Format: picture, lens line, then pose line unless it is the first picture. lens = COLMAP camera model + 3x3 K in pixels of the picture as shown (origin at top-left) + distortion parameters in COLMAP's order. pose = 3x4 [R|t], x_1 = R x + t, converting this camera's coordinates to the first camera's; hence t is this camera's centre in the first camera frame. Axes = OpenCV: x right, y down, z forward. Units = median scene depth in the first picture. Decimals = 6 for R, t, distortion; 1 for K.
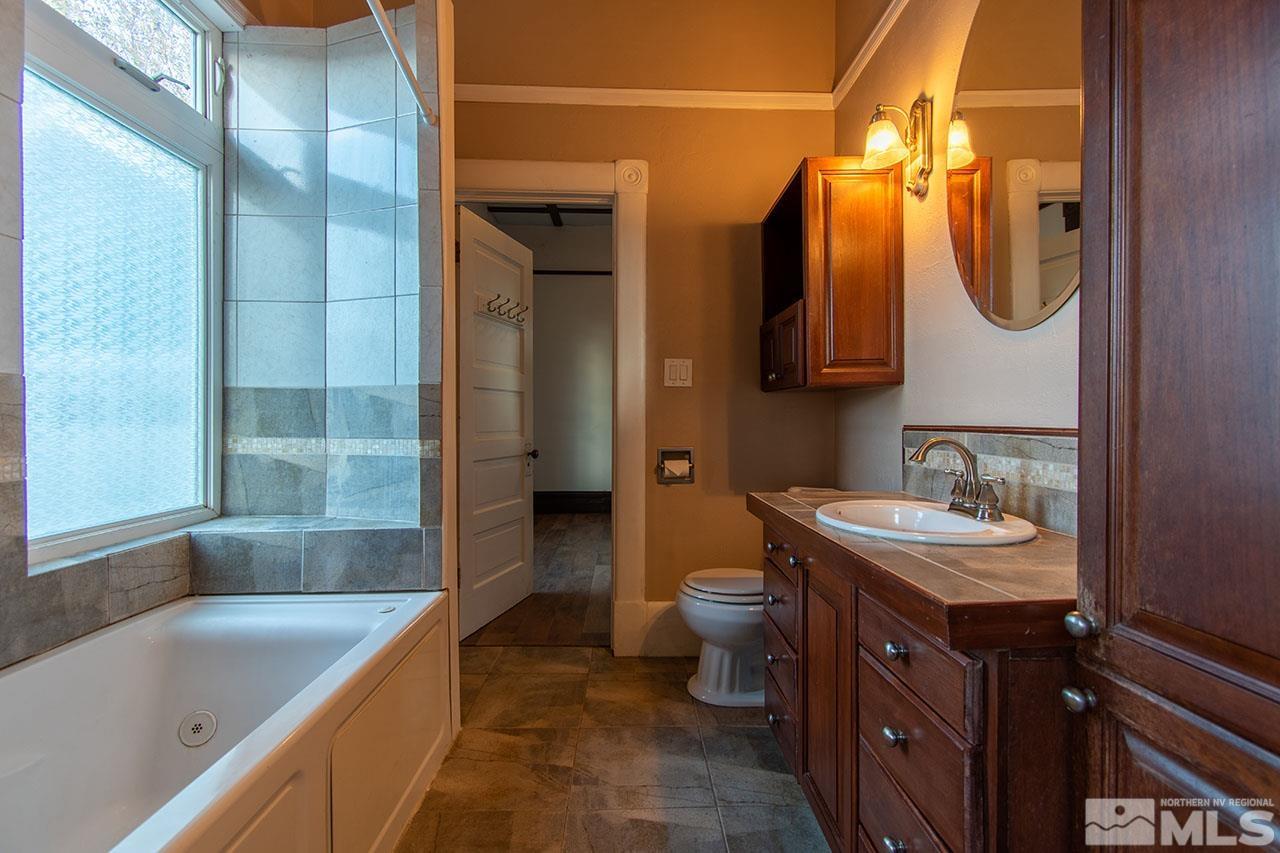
lens RADIAL K [[565.9, 0, 642.9], [0, 565.9, 421.6], [0, 0, 1]] dist [0.004414, -0.001449]
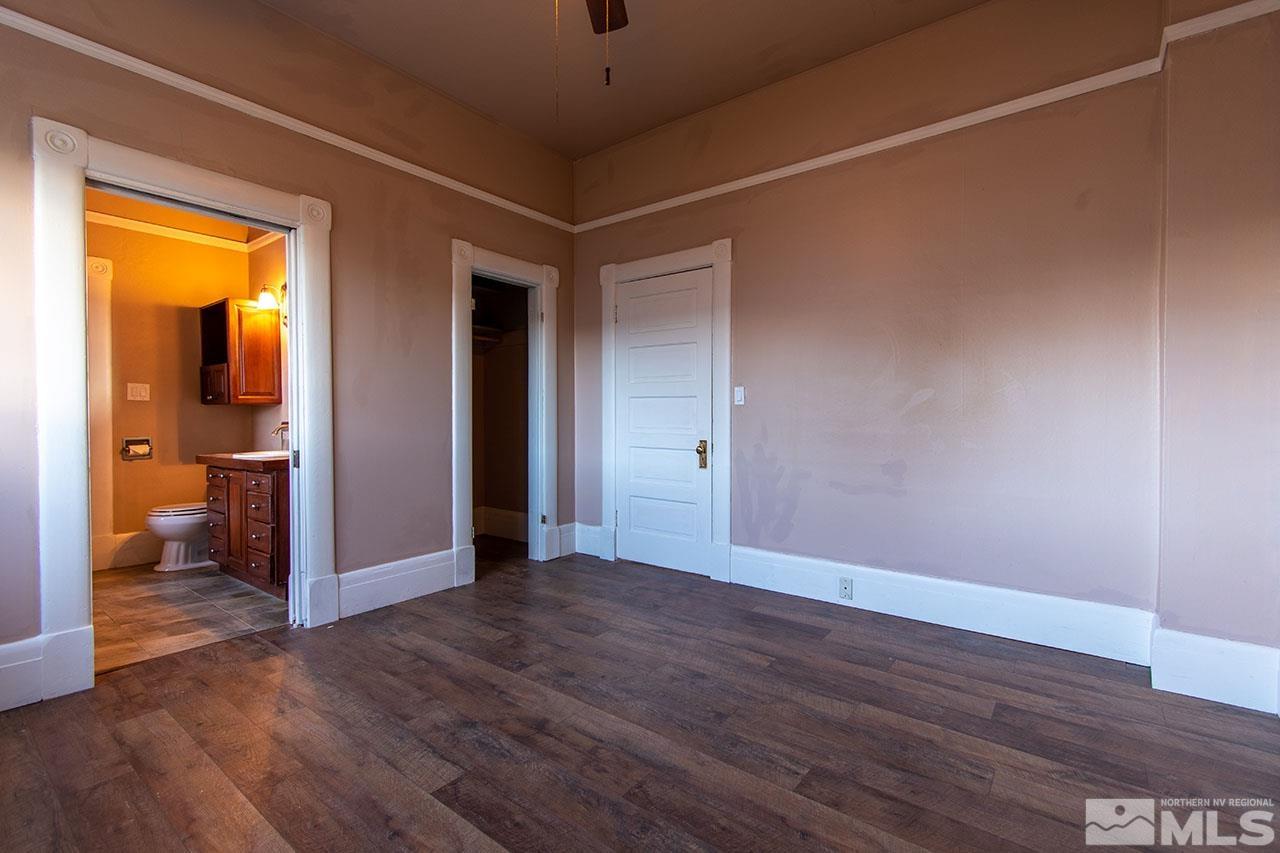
lens RADIAL K [[565.9, 0, 647.4], [0, 565.9, 424.3], [0, 0, 1]] dist [0.004414, -0.001449]
pose [[0.626666, -0.013517, 0.779170, -0.363796], [0.008710, 0.999909, 0.010341, 0.003917], [-0.779239, 0.000306, 0.626727, -1.453575]]
